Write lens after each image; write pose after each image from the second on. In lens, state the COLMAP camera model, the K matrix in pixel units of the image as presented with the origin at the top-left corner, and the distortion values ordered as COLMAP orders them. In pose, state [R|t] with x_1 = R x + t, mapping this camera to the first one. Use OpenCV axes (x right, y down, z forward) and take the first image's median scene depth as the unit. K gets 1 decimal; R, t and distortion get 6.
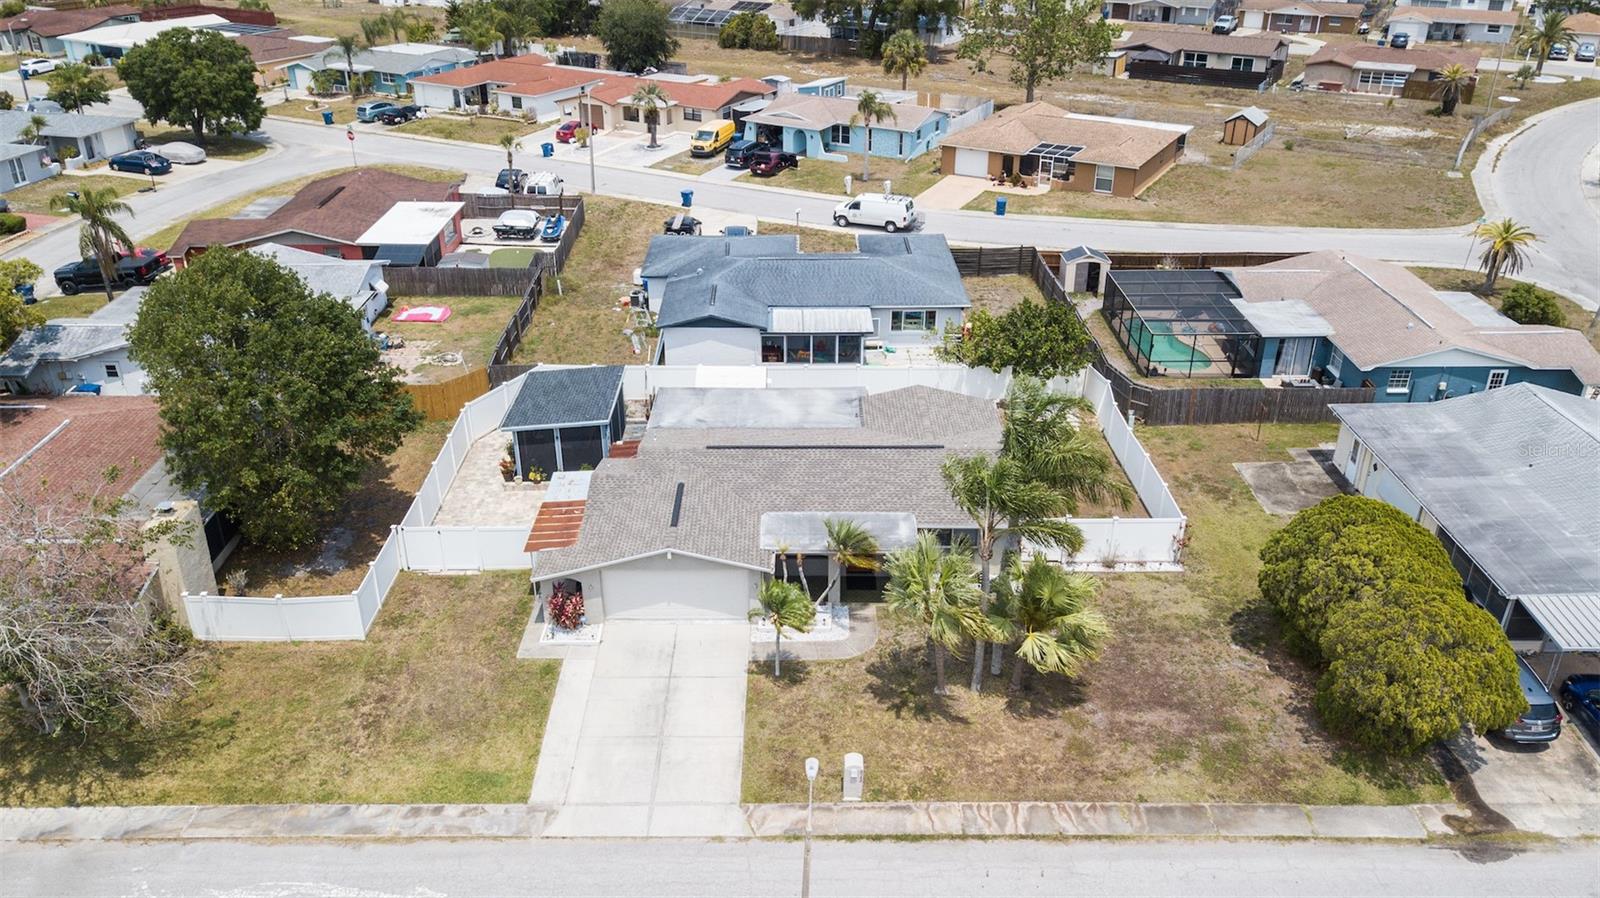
lens RADIAL K [[1280.6, 0, 800.0], [0, 1280.6, 449.0], [0, 0, 1]] dist [0.015094, 0.007379]
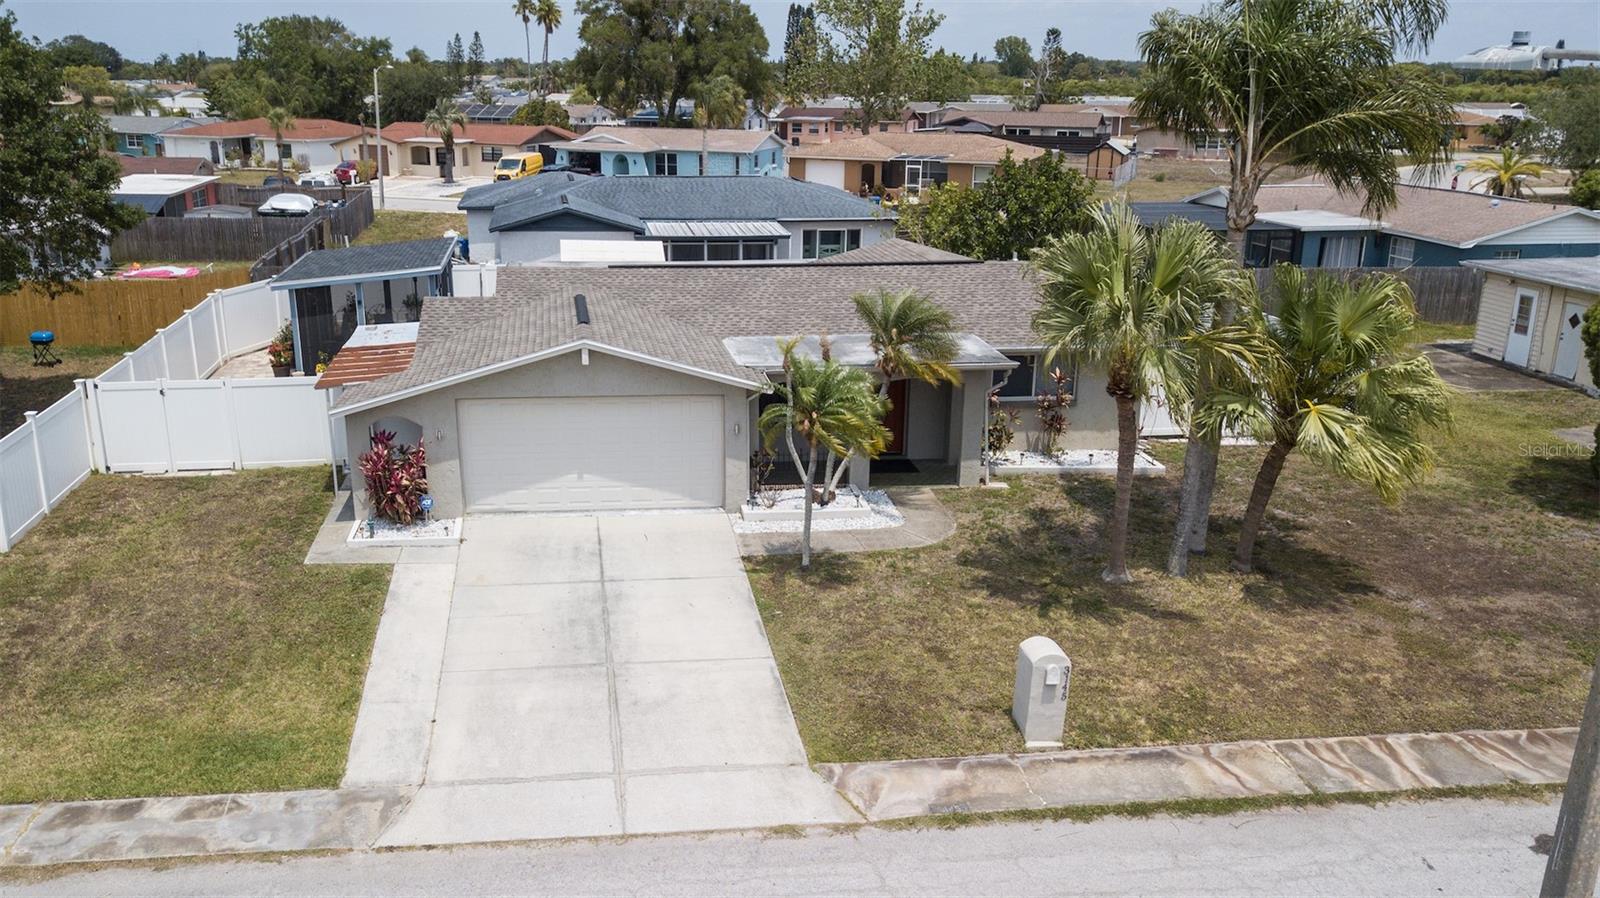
lens RADIAL K [[1249.8, 0, 675.0], [0, 1249.8, 448.6], [0, 0, 1]] dist [0.012772, -0.002954]
pose [[0.995239, -0.023243, 0.094648, -0.114593], [0.038088, 0.986673, -0.158198, 0.198592], [-0.089709, 0.161050, 0.982861, 0.463017]]
